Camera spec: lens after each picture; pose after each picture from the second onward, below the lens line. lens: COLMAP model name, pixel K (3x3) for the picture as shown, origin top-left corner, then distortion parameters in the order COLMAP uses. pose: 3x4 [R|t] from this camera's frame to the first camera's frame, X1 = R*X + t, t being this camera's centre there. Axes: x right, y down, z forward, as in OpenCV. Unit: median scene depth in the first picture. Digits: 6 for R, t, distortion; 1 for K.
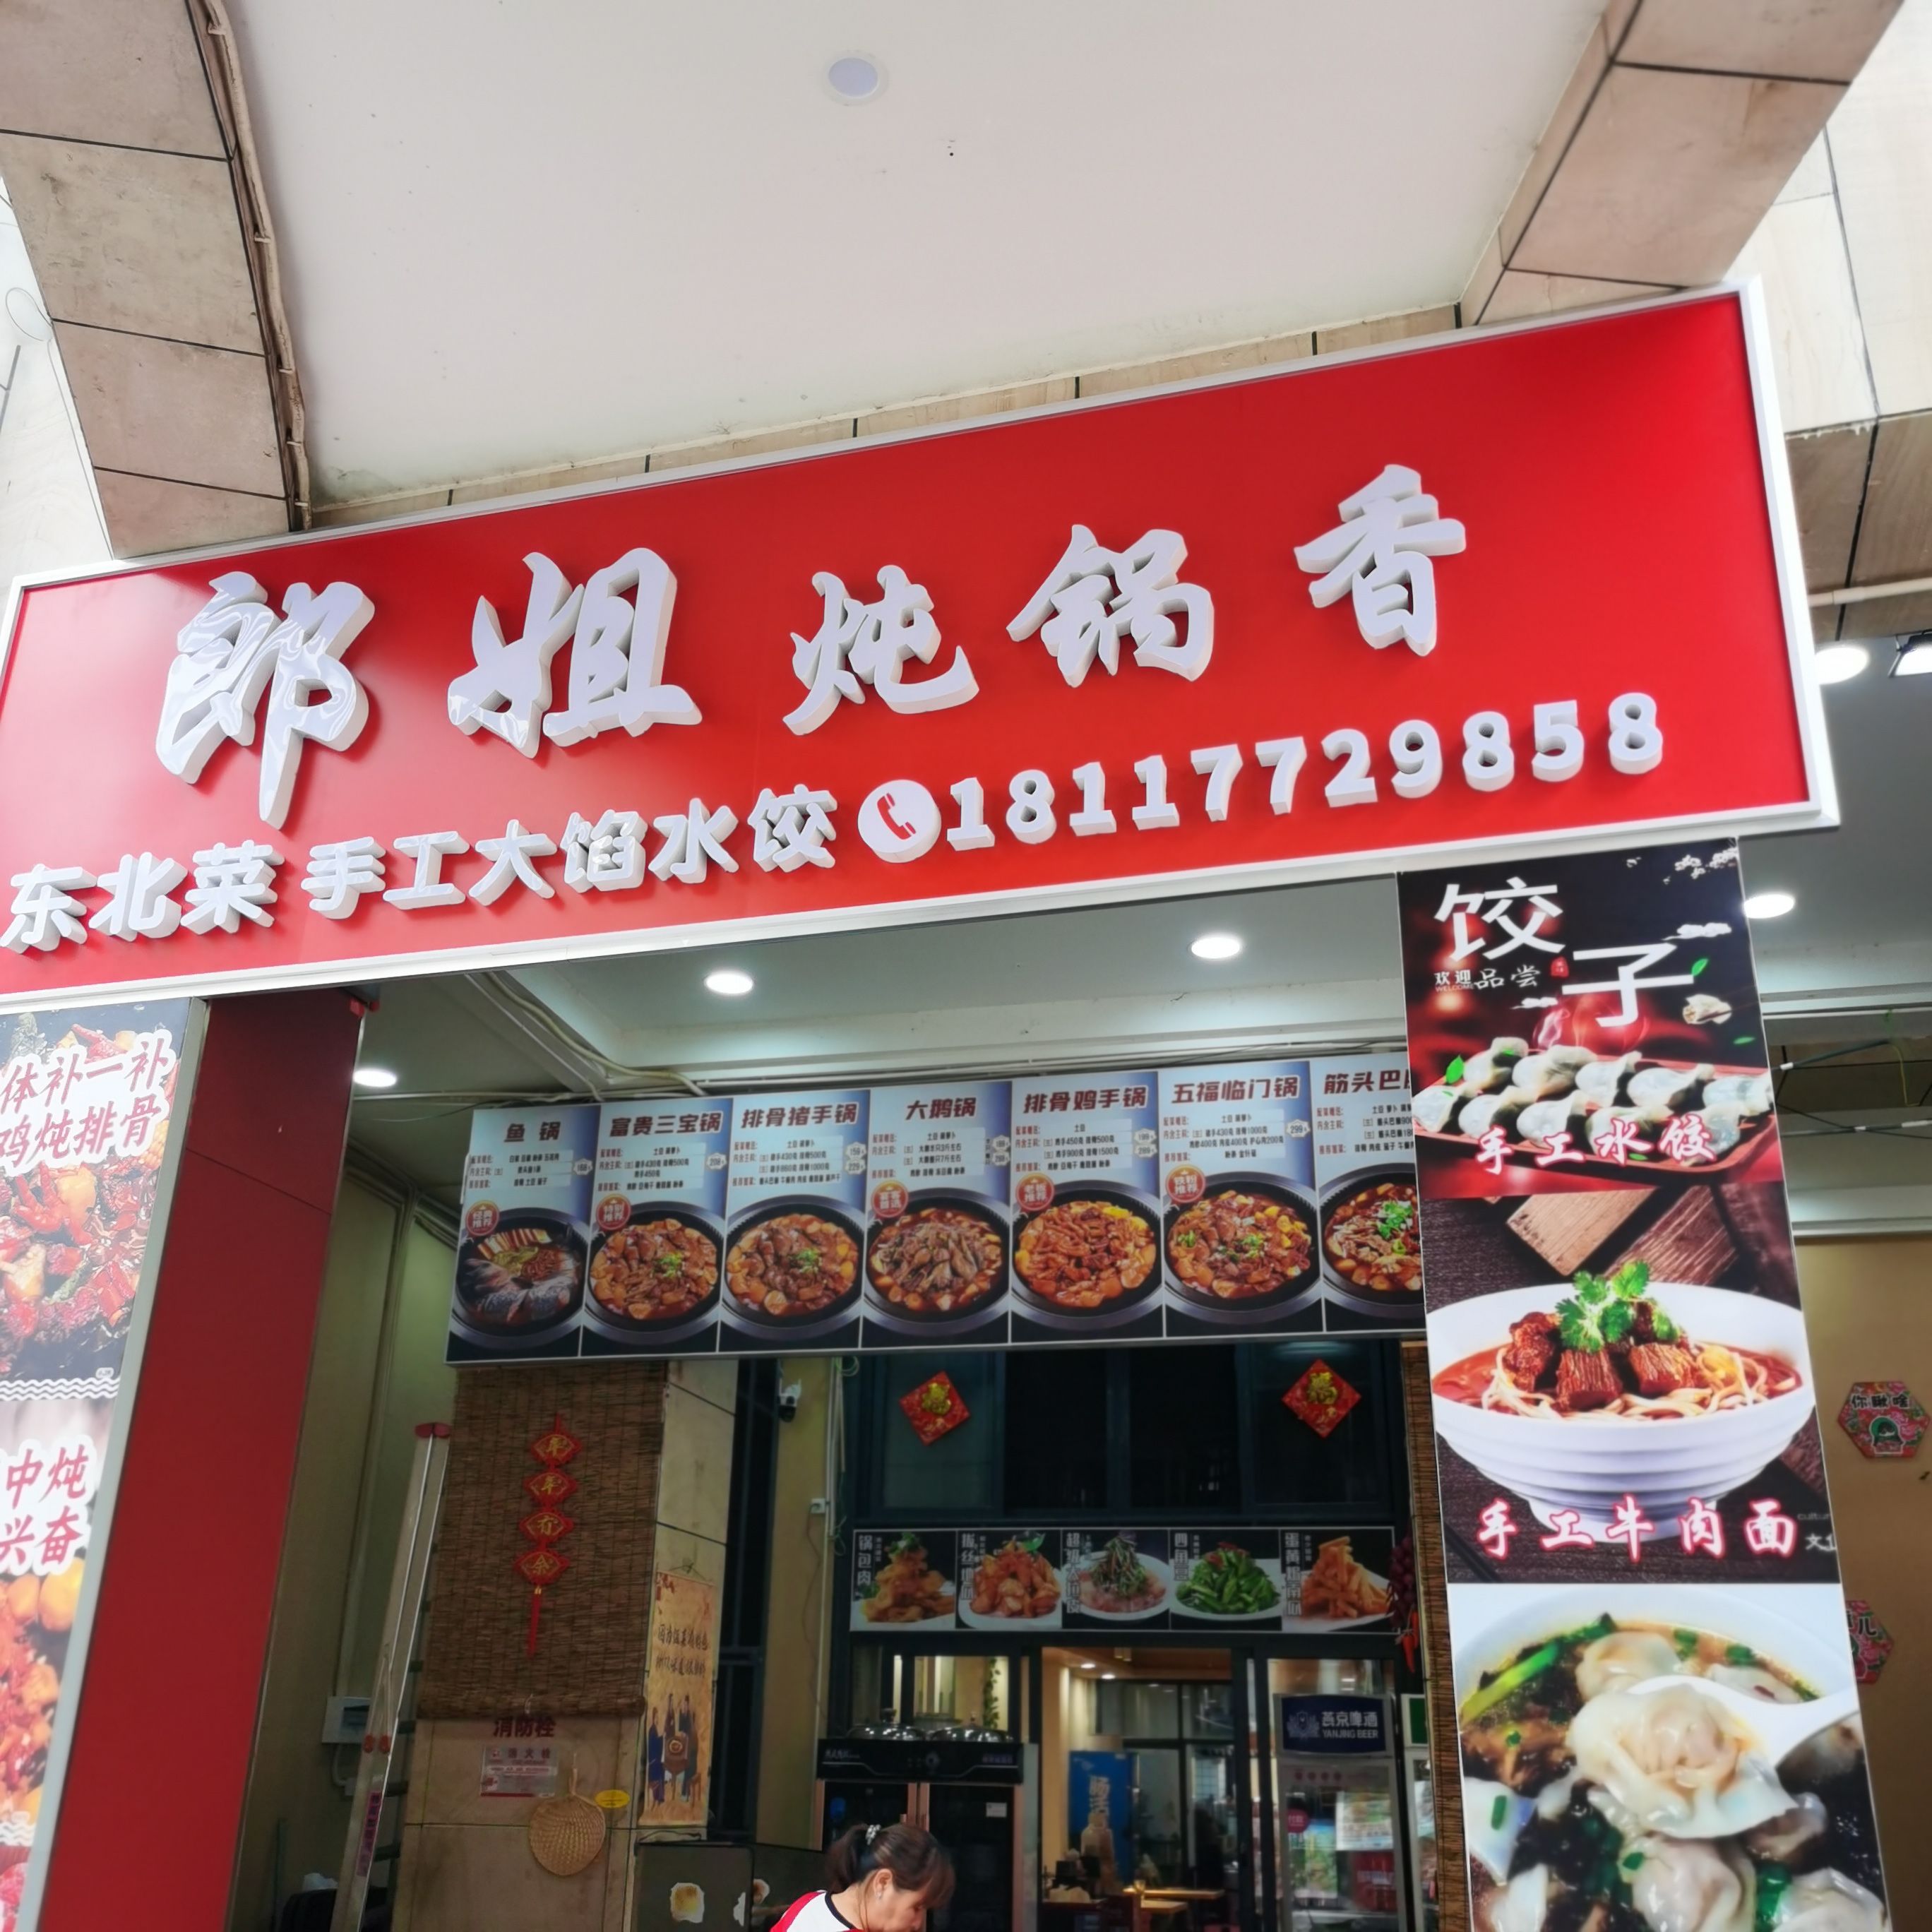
lens RADIAL K [[1960.1, 0, 939.0], [0, 1960.1, 1027.7], [0, 0, 1]] dist [0.038546, -0.032297]
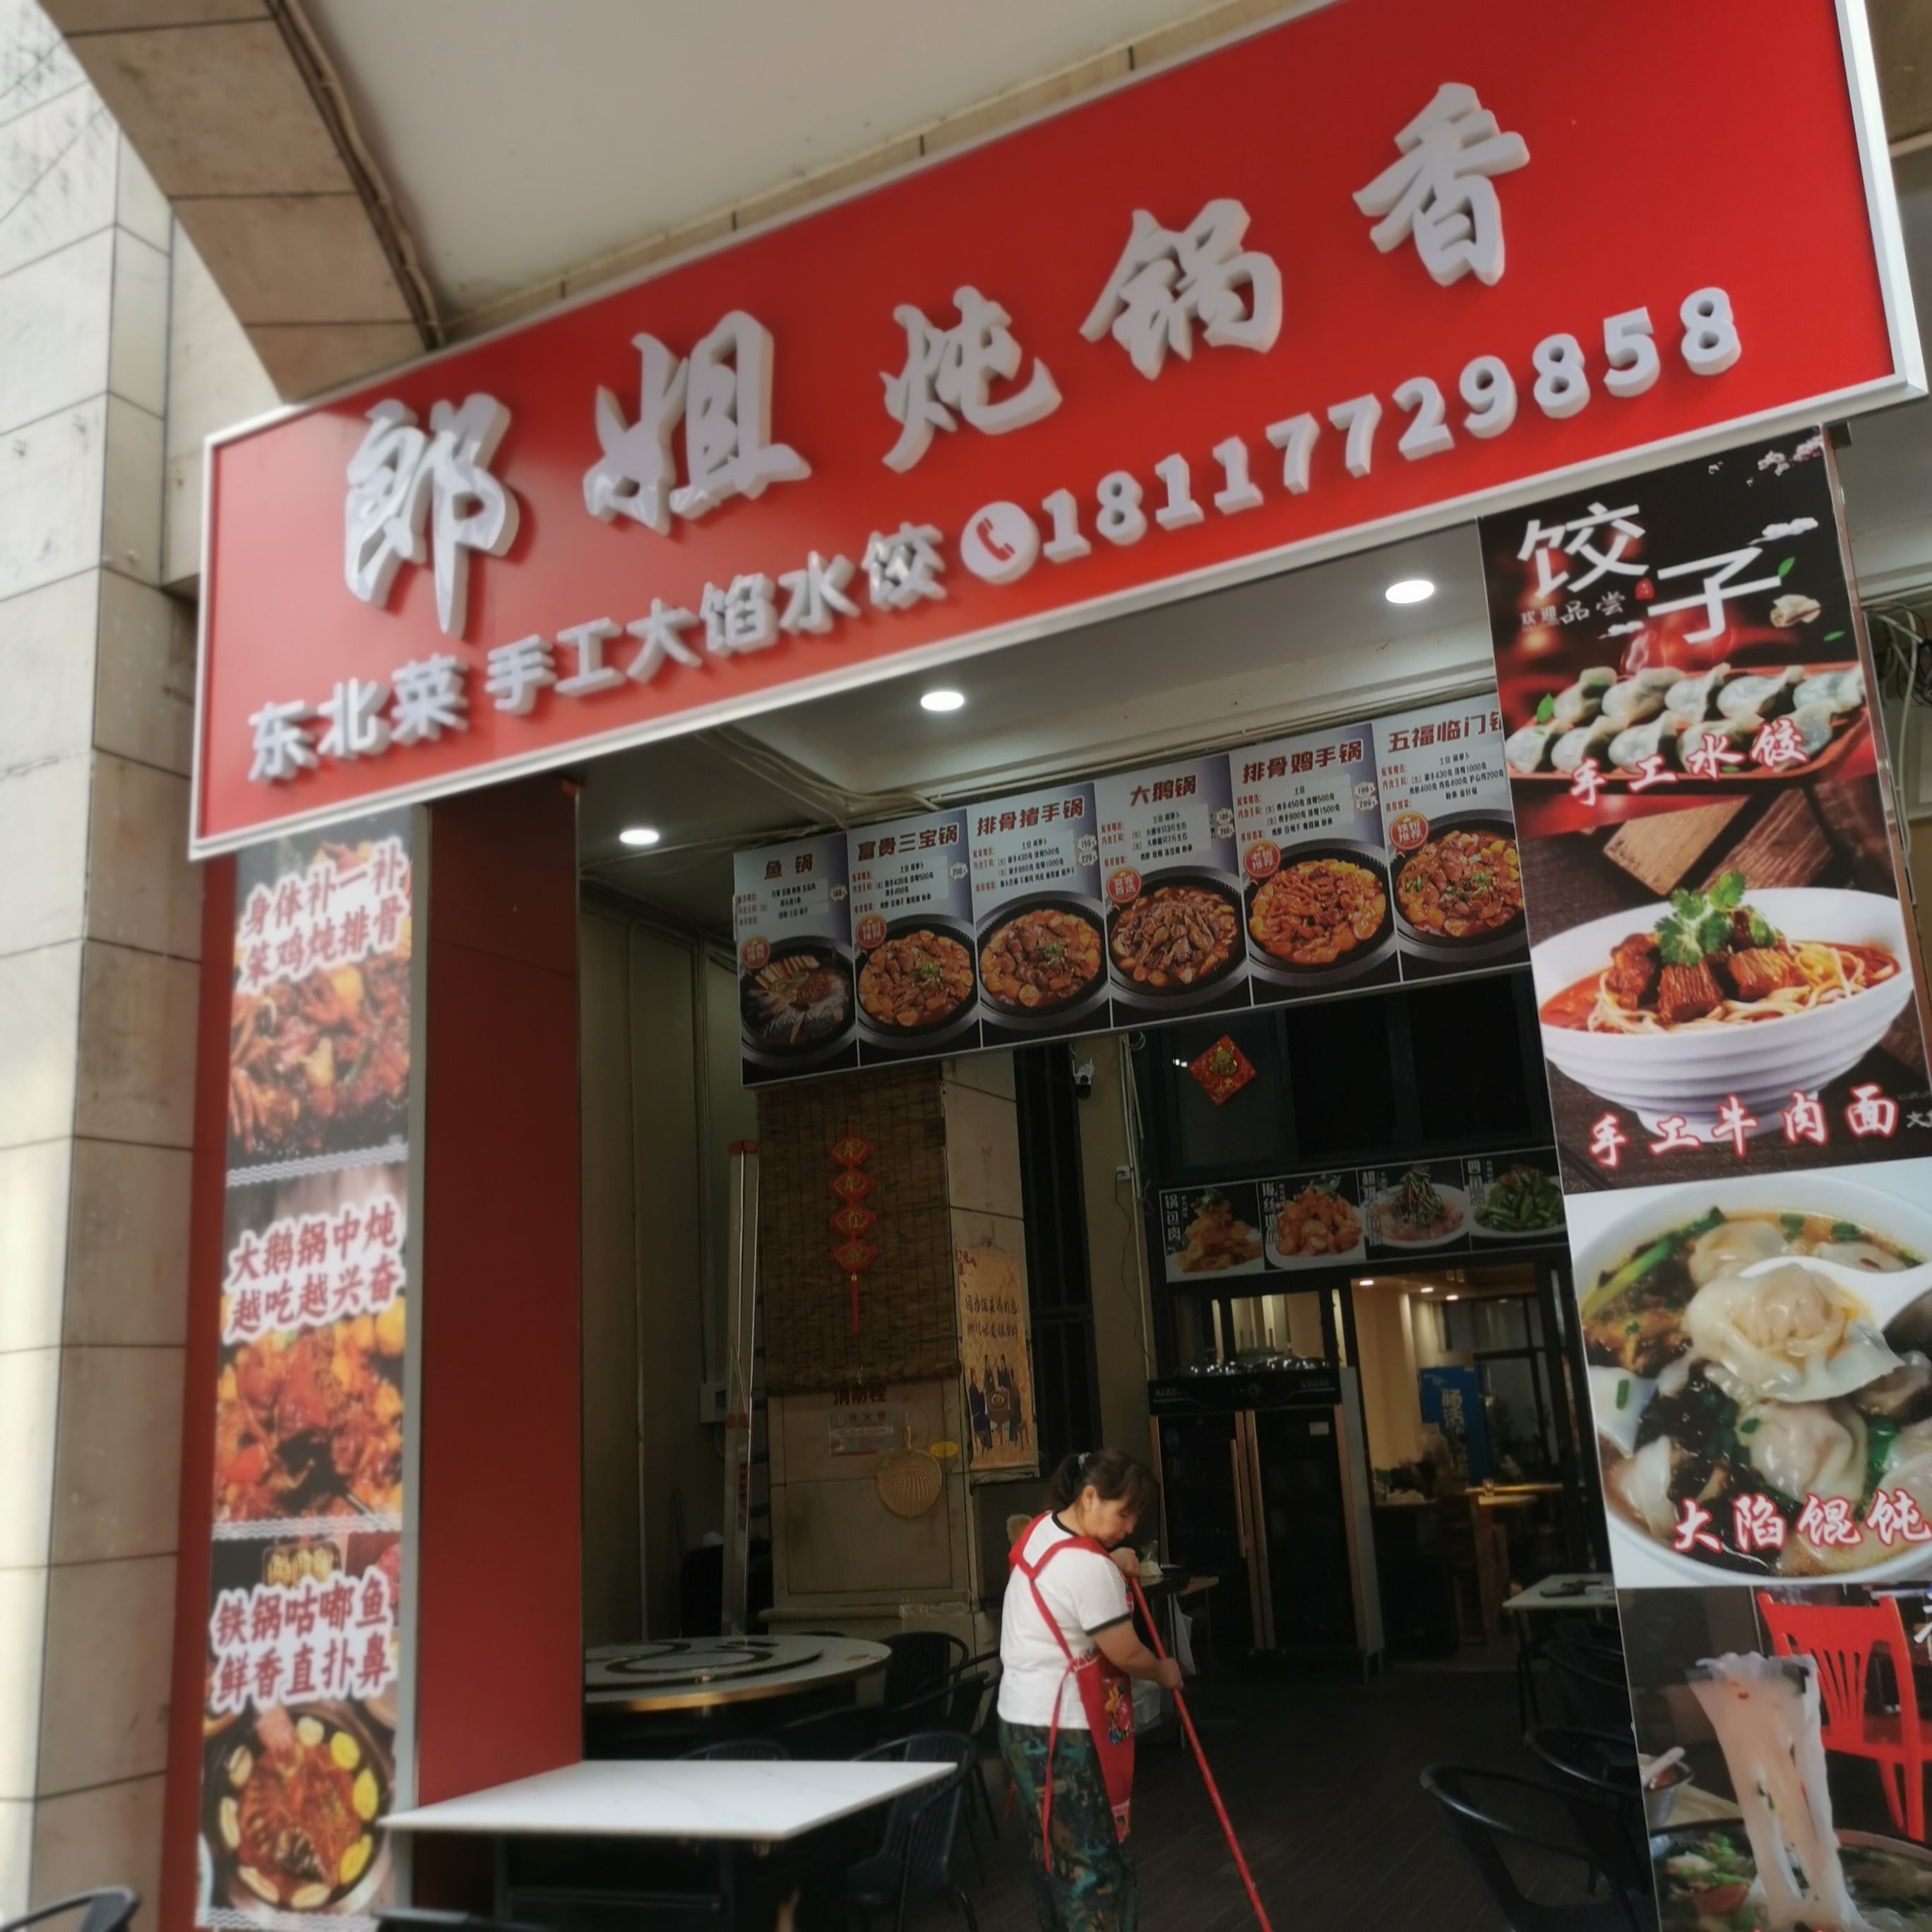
lens RADIAL K [[1905.5, 0, 926.1], [0, 1905.5, 1016.4], [0, 0, 1]] dist [0.042556, -0.014912]
pose [[0.978067, -0.124241, -0.167181, 0.071840], [0.148636, 0.978596, 0.142330, -0.008637], [0.145919, -0.164058, 0.975599, -0.033478]]
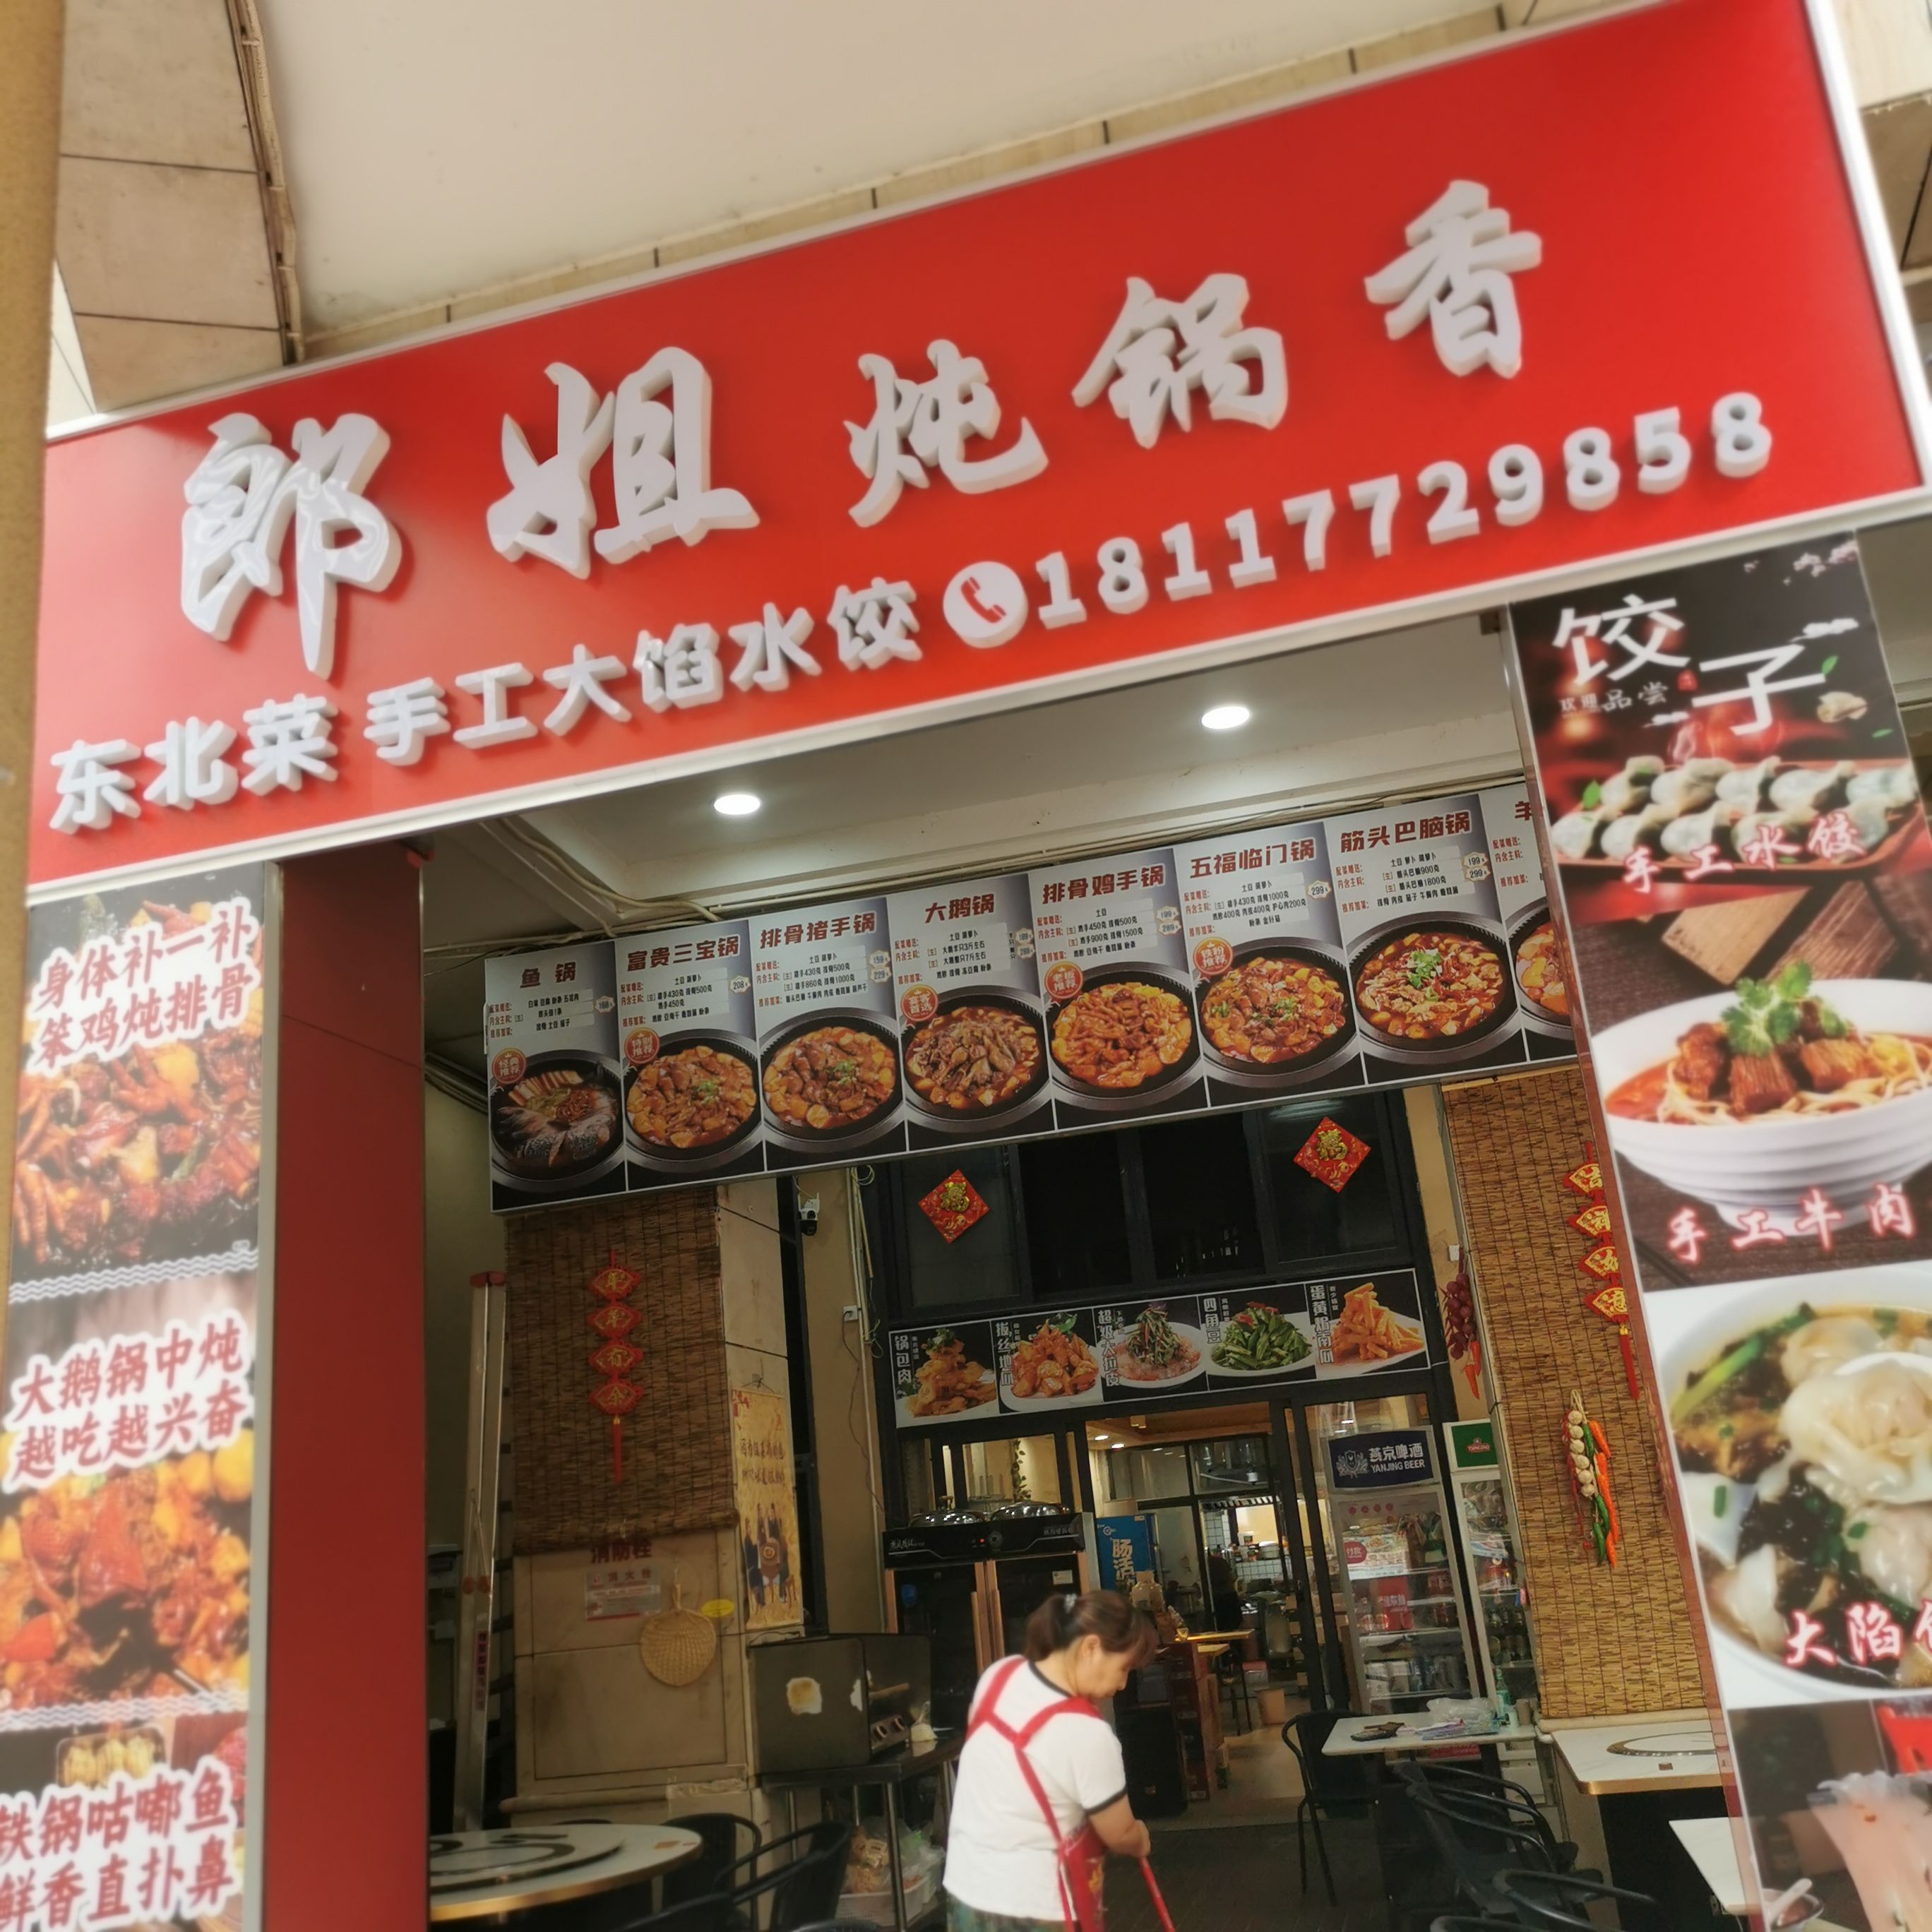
lens RADIAL K [[1947.0, 0, 979.2], [0, 1947.0, 1008.7], [0, 0, 1]] dist [0.066822, -0.083237]
pose [[0.993515, -0.106832, 0.038925, -0.074443], [0.102921, 0.990473, 0.091486, 0.004619], [-0.048328, -0.086887, 0.995045, 0.009594]]
